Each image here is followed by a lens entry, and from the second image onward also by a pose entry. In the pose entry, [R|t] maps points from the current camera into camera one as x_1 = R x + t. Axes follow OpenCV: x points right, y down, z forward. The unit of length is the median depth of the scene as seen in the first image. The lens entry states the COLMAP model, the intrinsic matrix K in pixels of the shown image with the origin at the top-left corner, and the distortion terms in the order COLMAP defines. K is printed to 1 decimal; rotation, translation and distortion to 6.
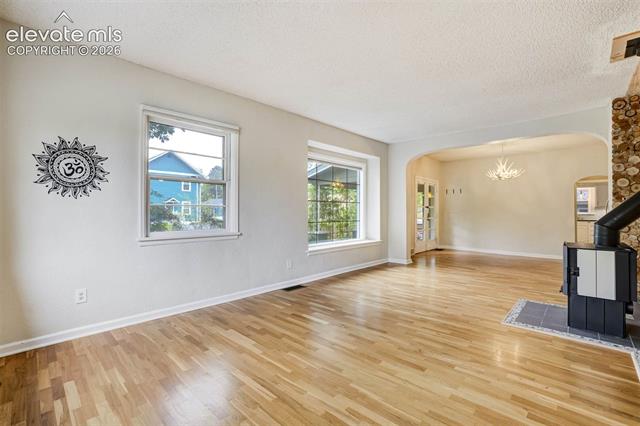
lens RADIAL K [[283.7, 0, 320.0], [0, 283.7, 213.0], [0, 0, 1]] dist [-0.001450, 0.000071]
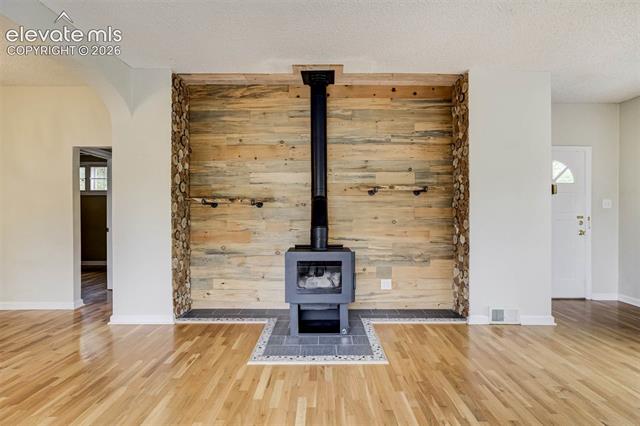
lens RADIAL K [[317.2, 0, 317.2], [0, 317.2, 211.3], [0, 0, 1]] dist [-0.021487, 0.000650]
pose [[-0.685081, -0.000184, 0.728467, 0.147681], [0.000828, 0.999999, 0.001031, -0.018377], [-0.728466, 0.001310, -0.685080, 1.661789]]
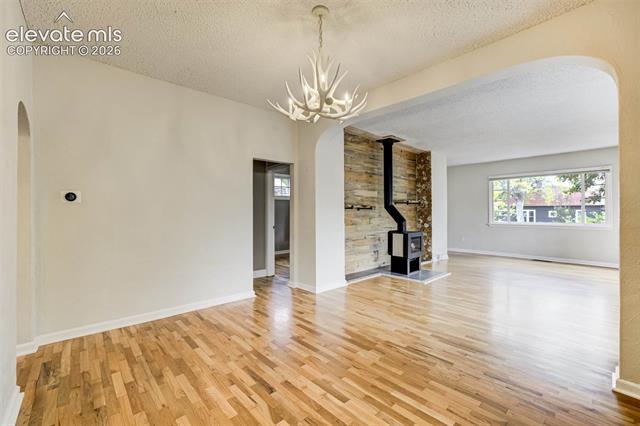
lens RADIAL K [[282.2, 0, 325.5], [0, 282.2, 211.3], [0, 0, 1]] dist [-0.047744, 0.025135]
pose [[-0.998608, 0.000419, 0.052741, 1.324381], [0.000160, 0.999988, -0.004916, -0.017931], [-0.052743, -0.004901, -0.998596, 2.810271]]
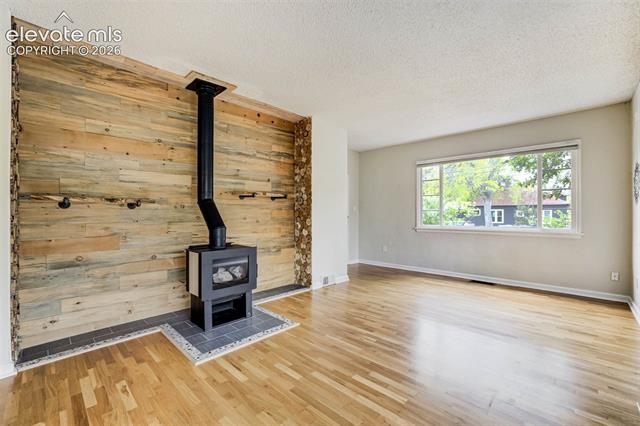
lens RADIAL K [[282.2, 0, 325.5], [0, 282.2, 211.3], [0, 0, 1]] dist [-0.047744, 0.025135]
pose [[-0.999893, -0.000217, -0.014617, 0.540325], [-0.000173, 0.999996, -0.002989, -0.020655], [0.014618, -0.002987, -0.999889, 1.963459]]
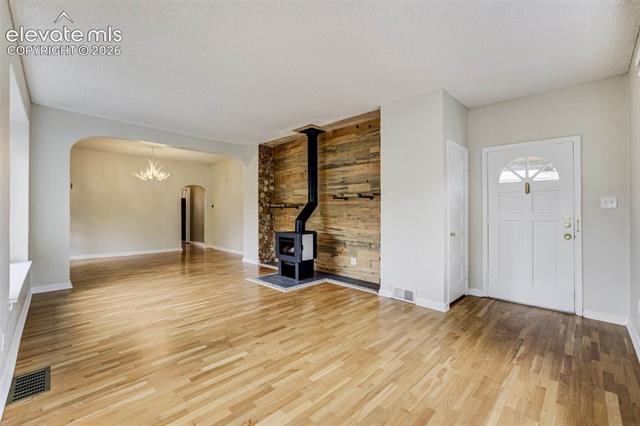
lens RADIAL K [[282.2, 0, 325.5], [0, 282.2, 211.3], [0, 0, 1]] dist [-0.047744, 0.025135]
pose [[0.017569, 0.001294, 0.999845, -0.748348], [-0.001473, 0.999998, -0.001269, -0.013884], [-0.999845, -0.001451, 0.017571, 0.744363]]
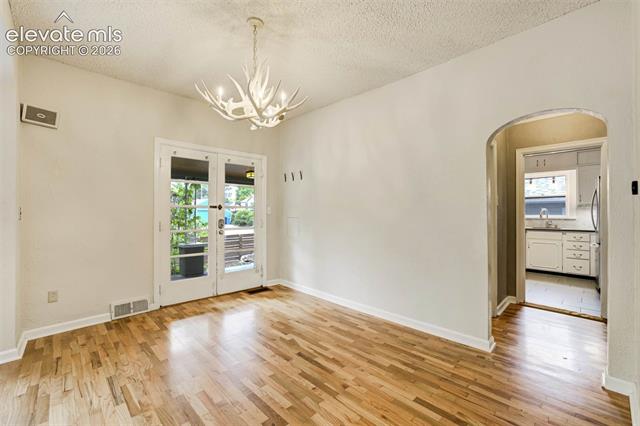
lens RADIAL K [[275.2, 0, 311.2], [0, 275.2, 213.9], [0, 0, 1]] dist [-0.083889, 0.033004]
pose [[0.997560, -0.002868, -0.069756, 1.562950], [0.002342, 0.999968, -0.007618, -0.009188], [0.069776, 0.007436, 0.997535, 1.450750]]
